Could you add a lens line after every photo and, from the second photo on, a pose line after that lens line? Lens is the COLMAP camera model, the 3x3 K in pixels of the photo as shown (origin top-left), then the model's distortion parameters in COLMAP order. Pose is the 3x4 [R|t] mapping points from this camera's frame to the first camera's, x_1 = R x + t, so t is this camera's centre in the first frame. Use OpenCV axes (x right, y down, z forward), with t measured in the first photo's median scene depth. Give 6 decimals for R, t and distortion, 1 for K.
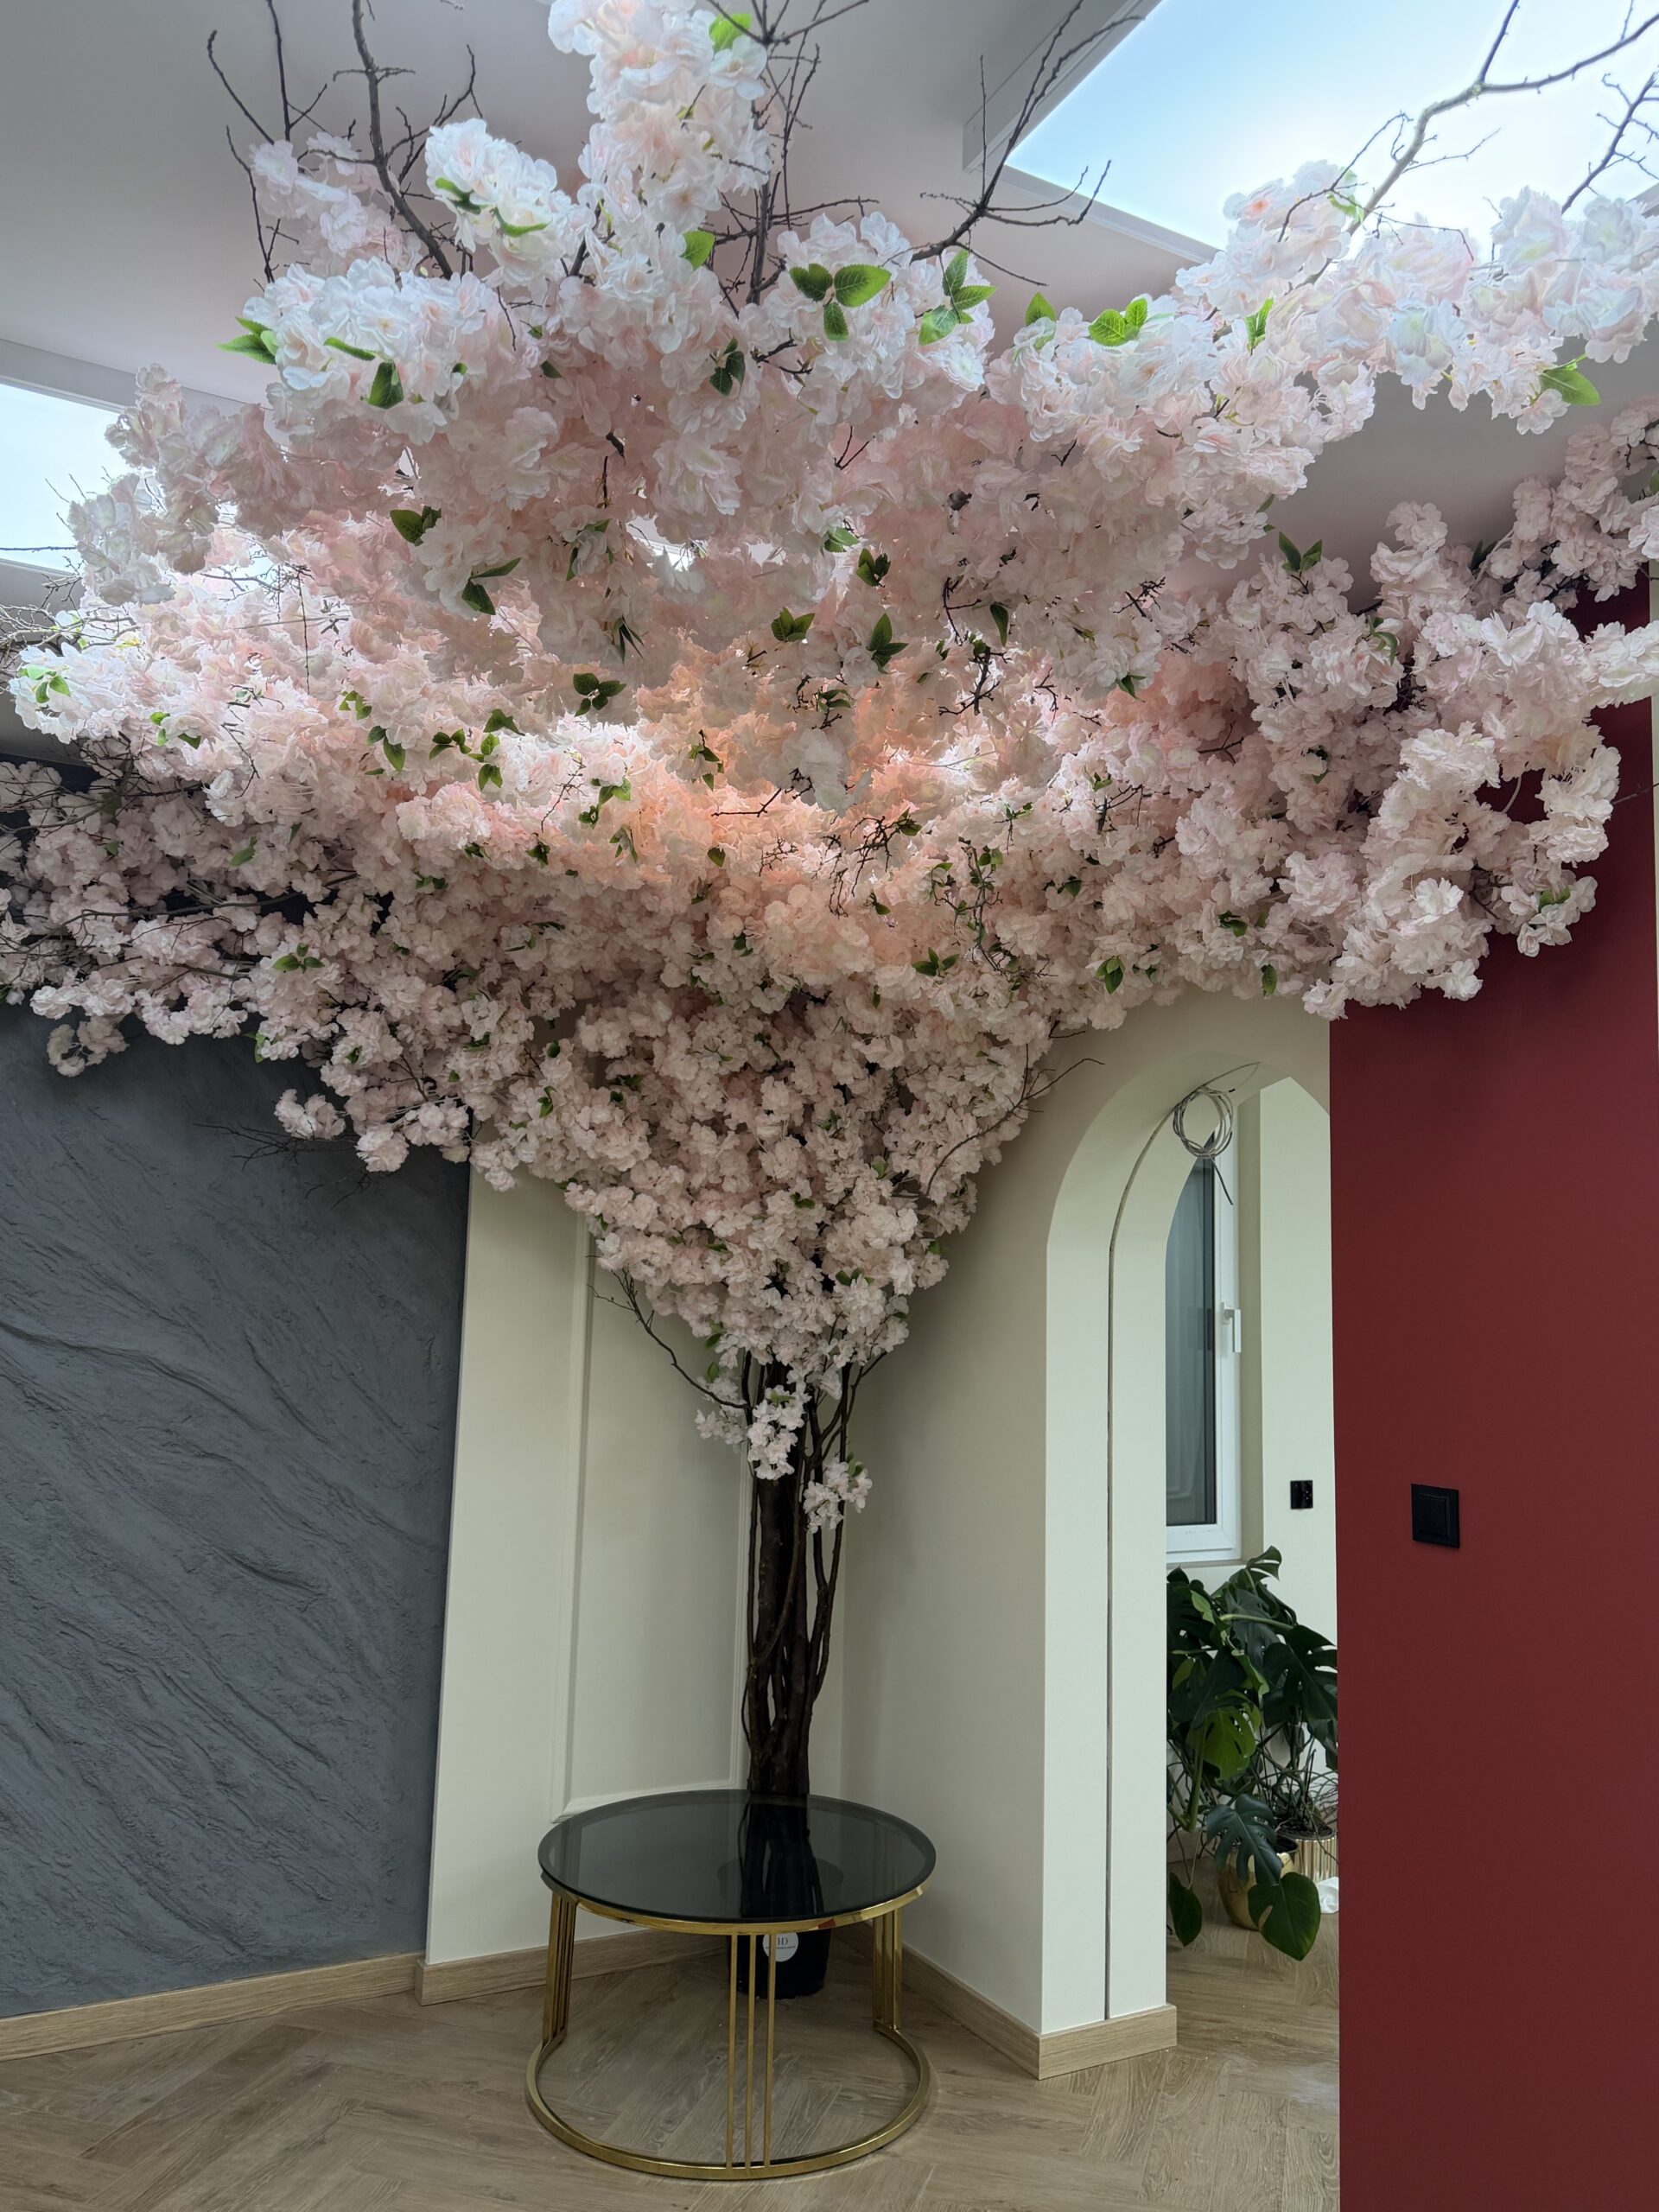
lens RADIAL K [[1670.9, 0, 829.0], [0, 1670.9, 1124.0], [0, 0, 1]] dist [0.166115, -0.330467]
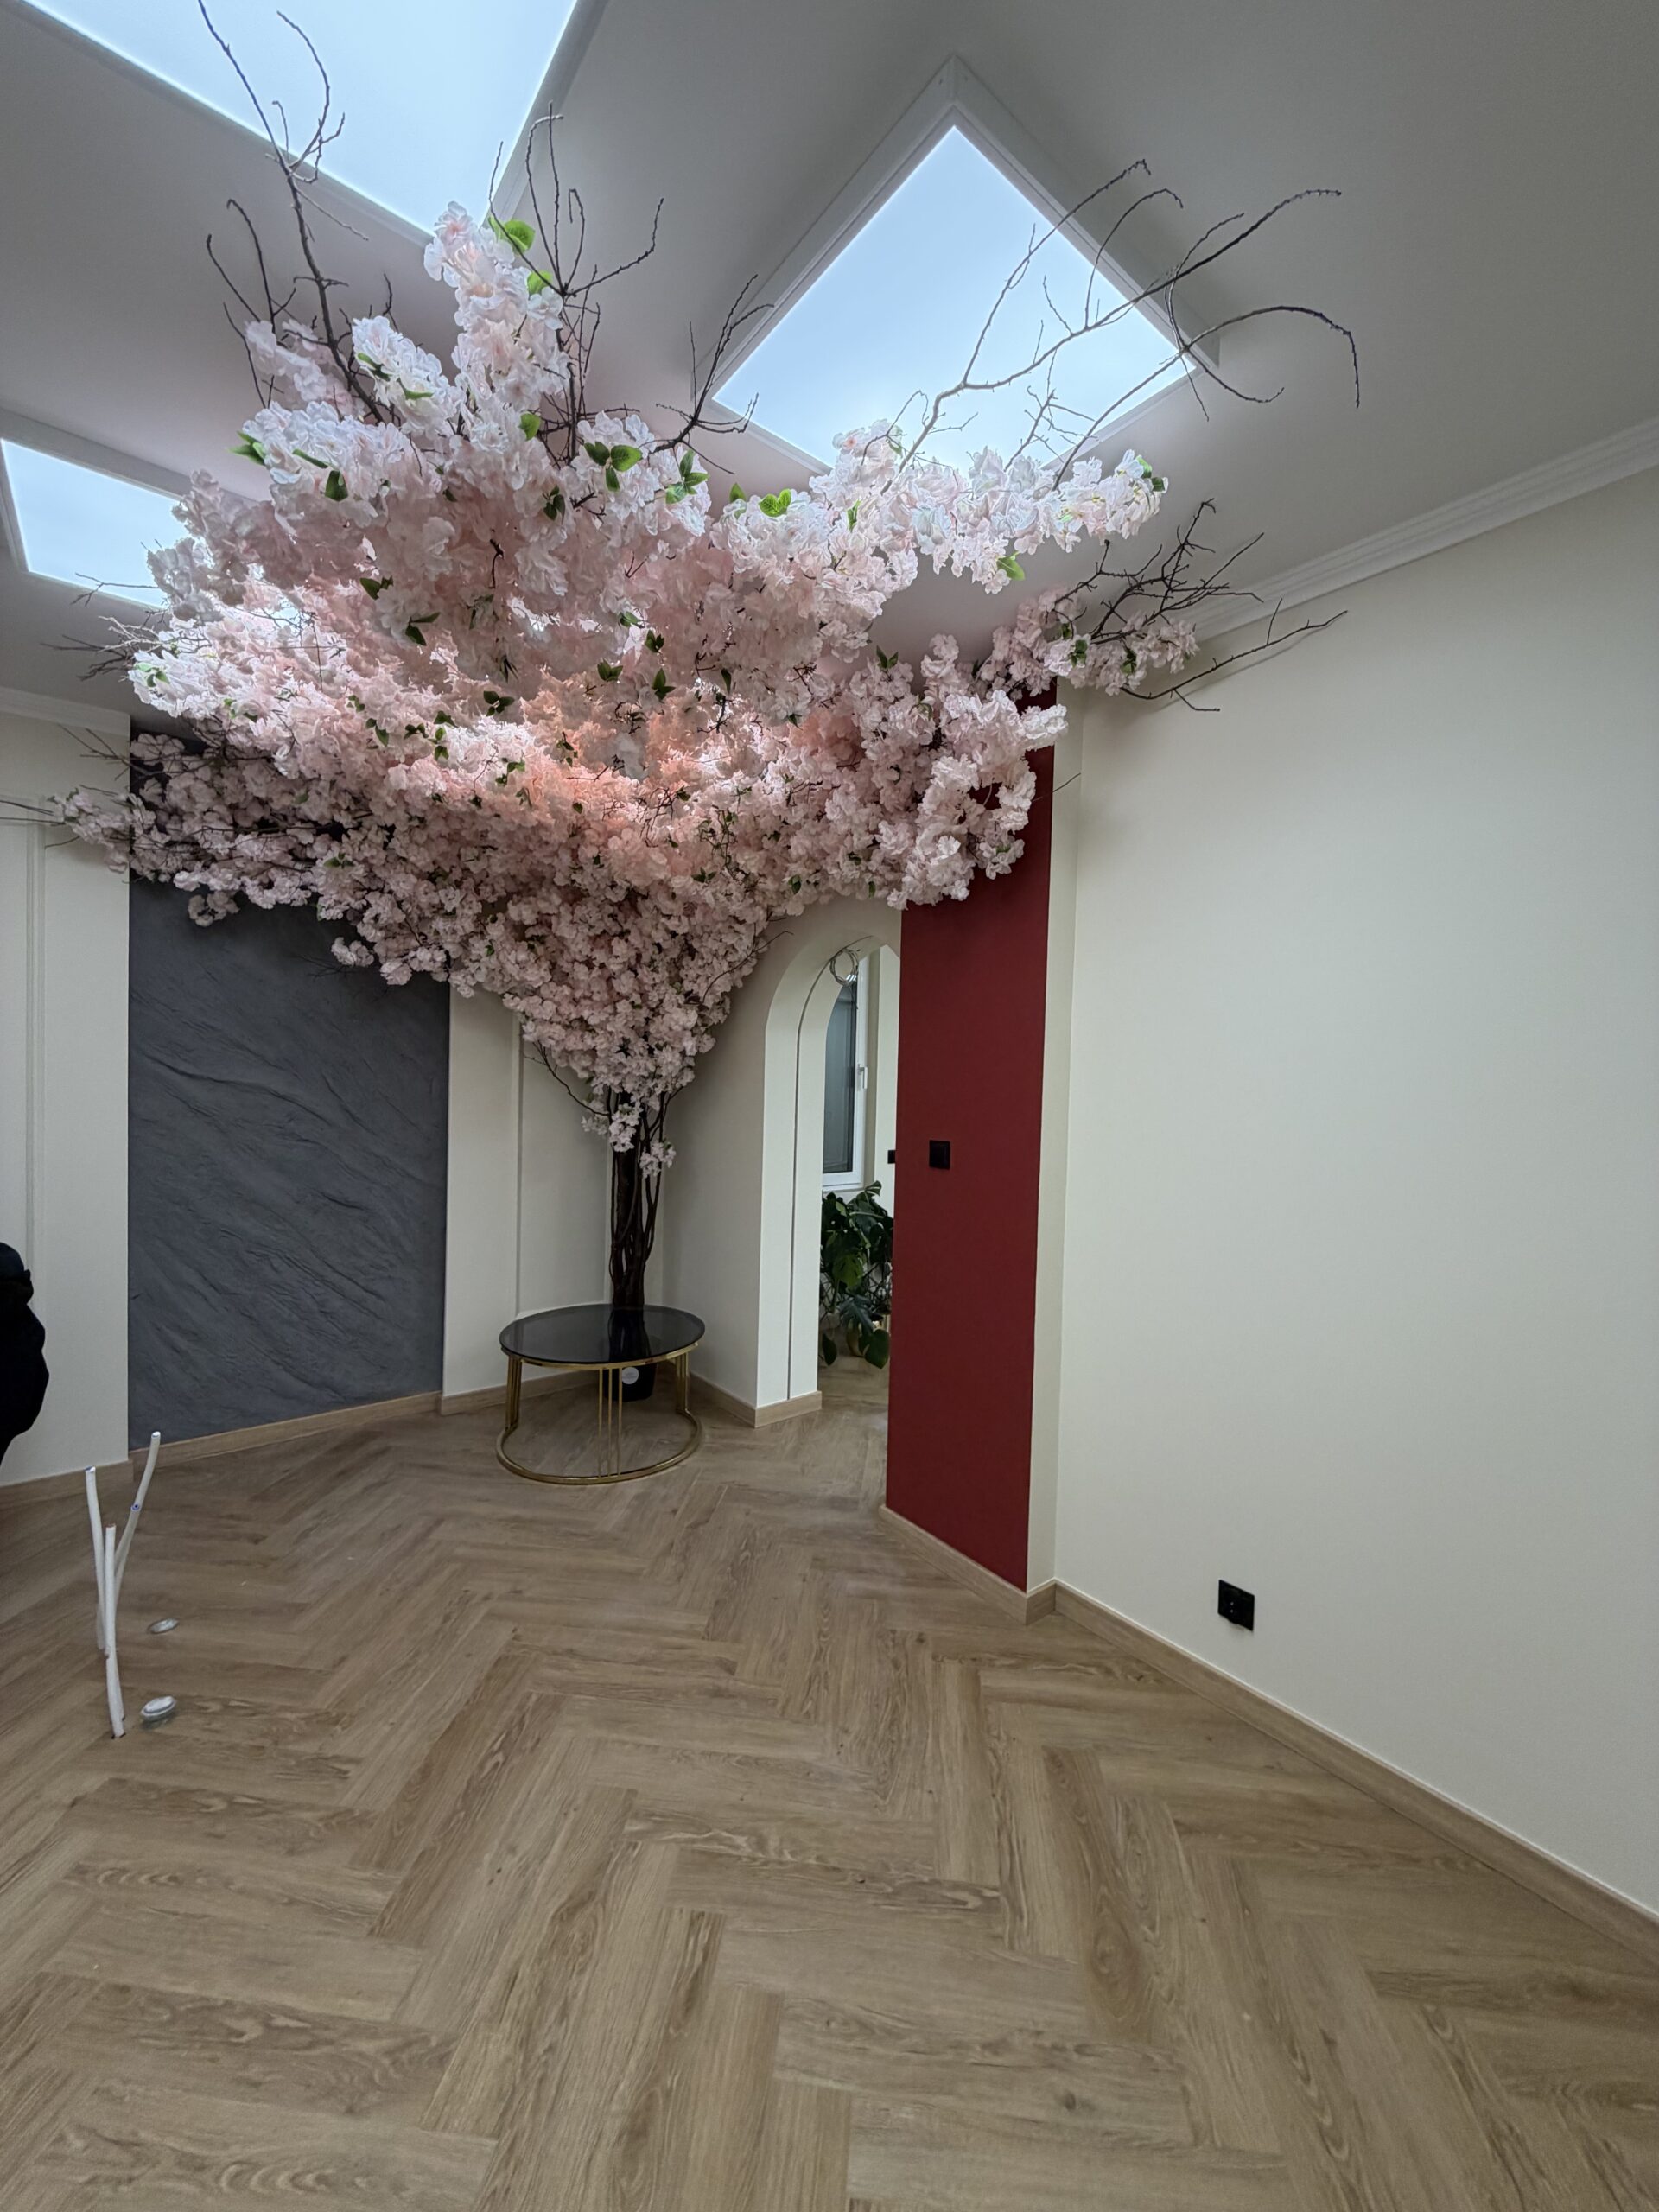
lens RADIAL K [[870.6, 0, 831.4], [0, 870.6, 1100.2], [0, 0, 1]] dist [0.002246, -0.000247]
pose [[0.984285, -0.004799, 0.176524, 0.028520], [-0.018670, 0.991200, 0.131049, 0.020327], [-0.175599, -0.132285, 0.975533, -0.004860]]
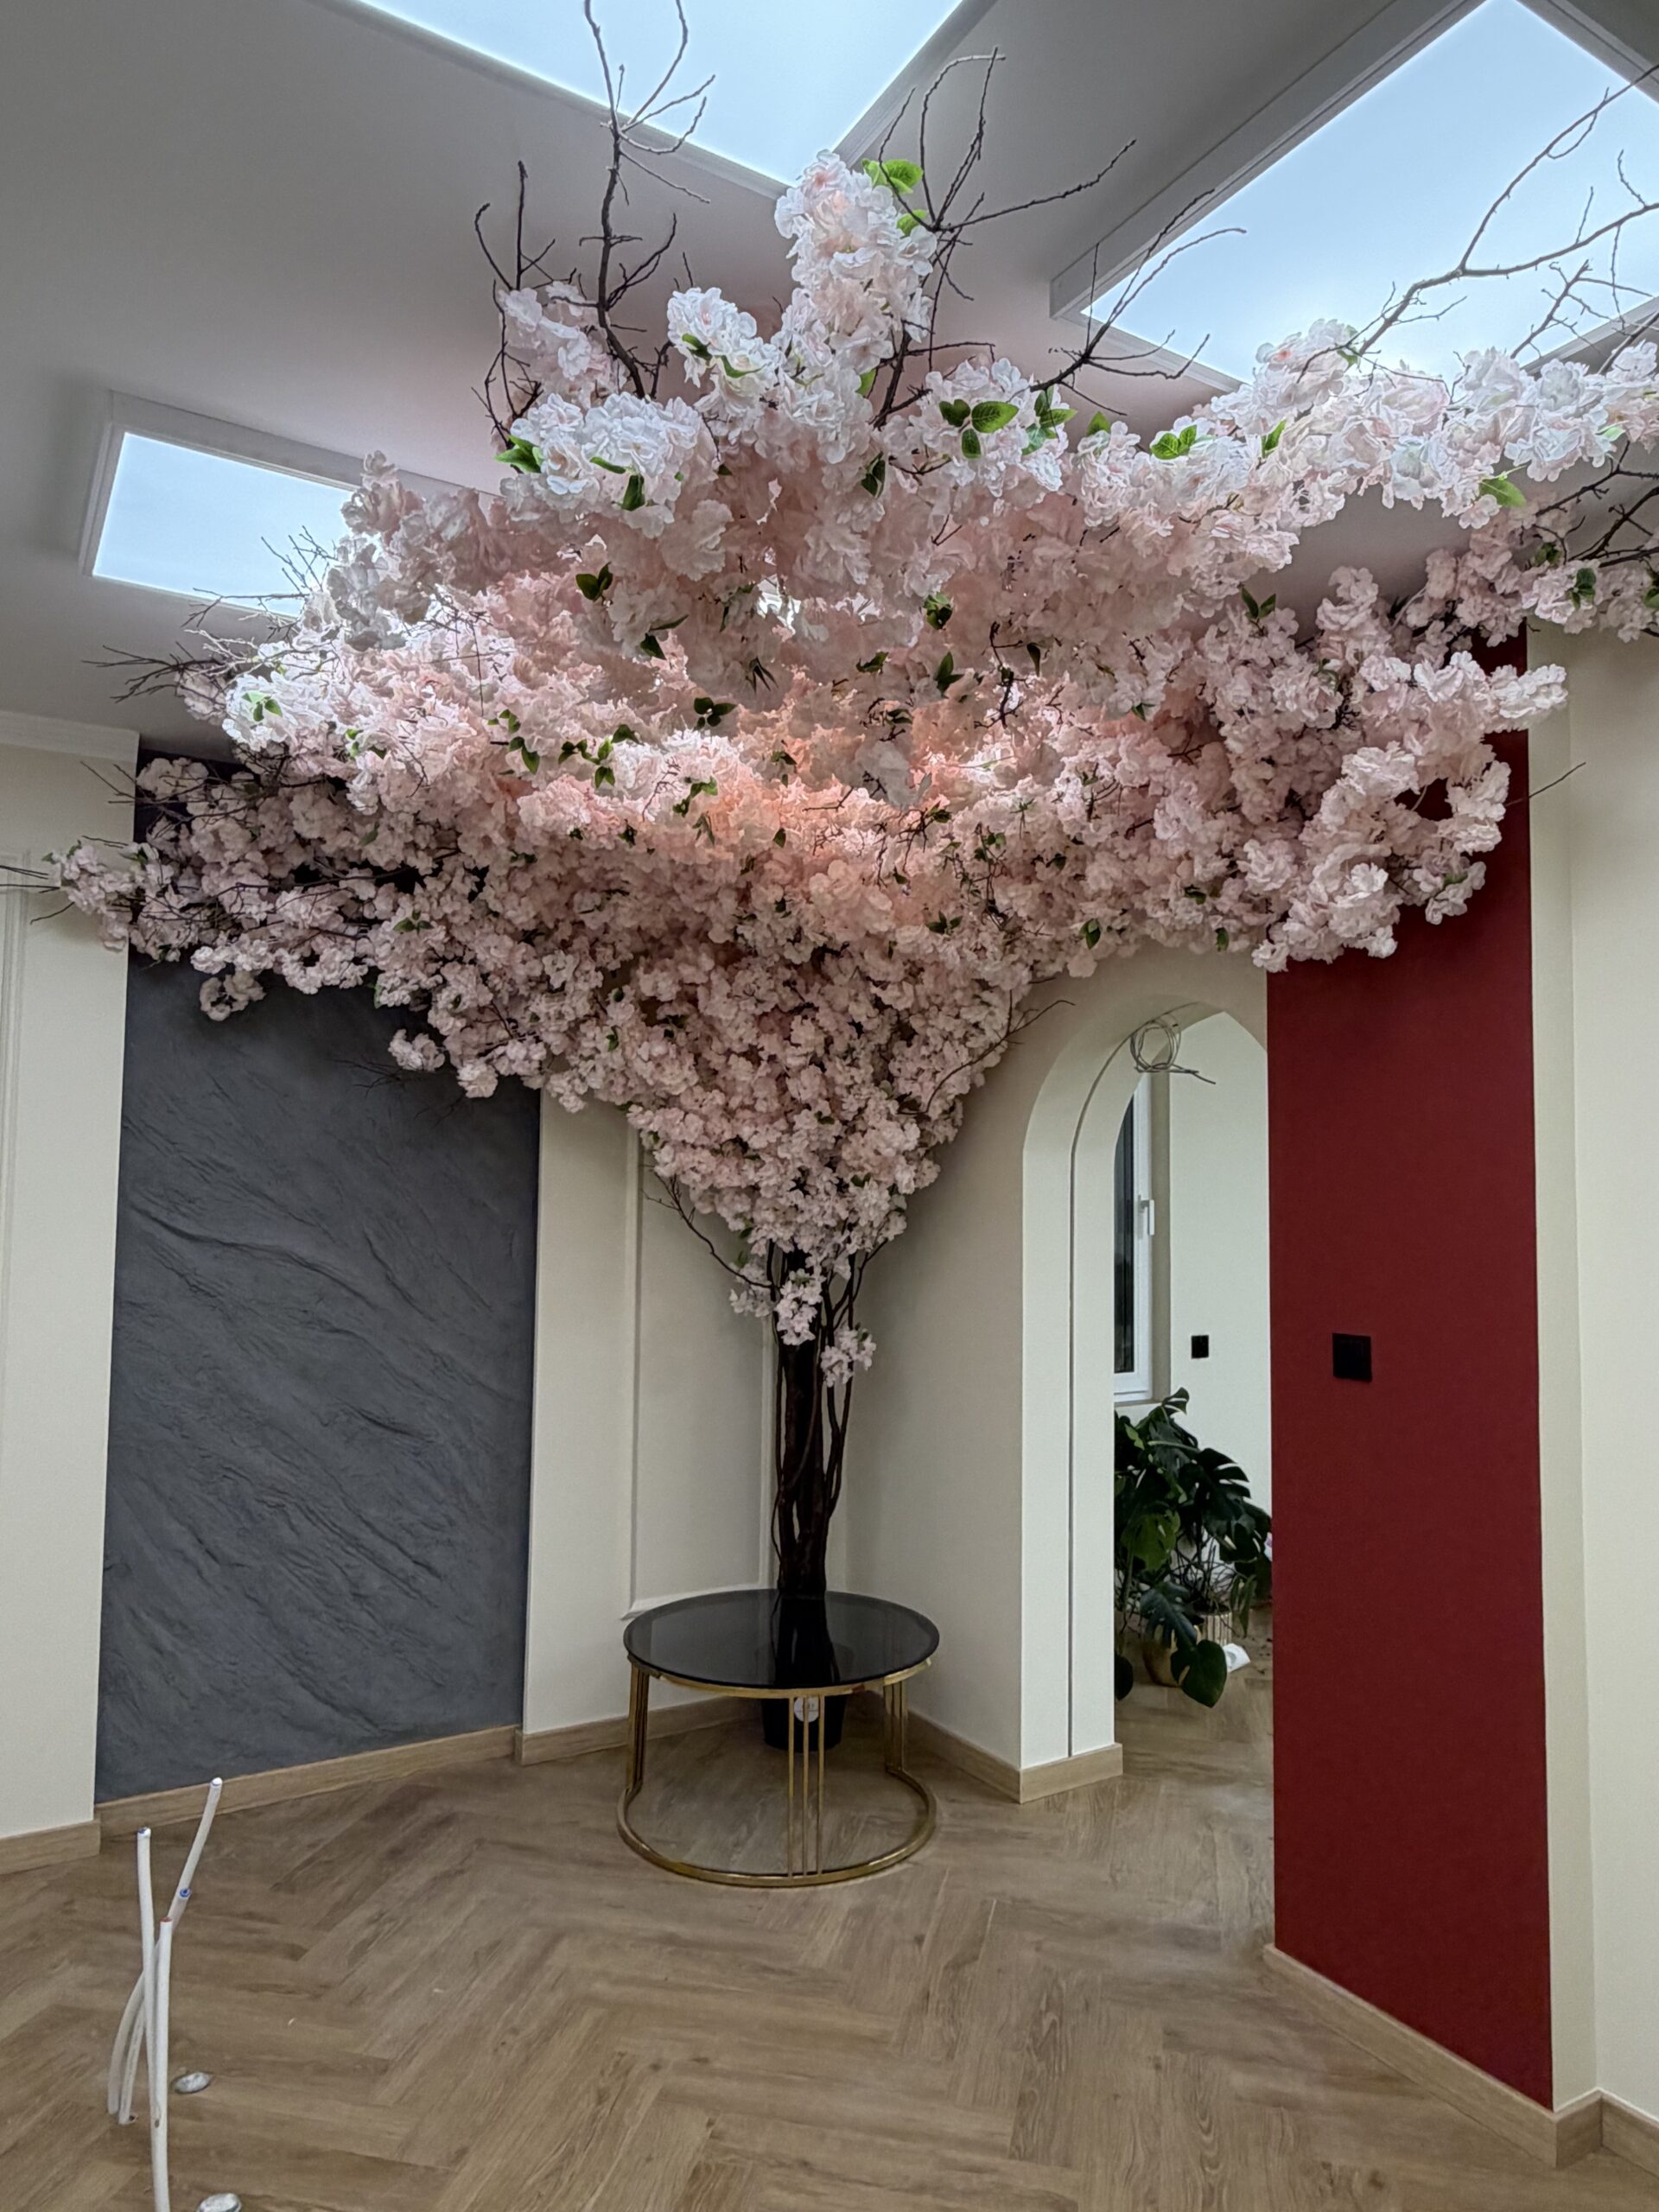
lens RADIAL K [[1439.6, 0, 829.5], [0, 1439.6, 1106.0], [0, 0, 1]] dist [0.000899, 0.000593]
pose [[0.998316, -0.010695, 0.057009, -0.074887], [0.008308, 0.999086, 0.041929, -0.007076], [-0.057406, -0.041385, 0.997493, -0.045091]]
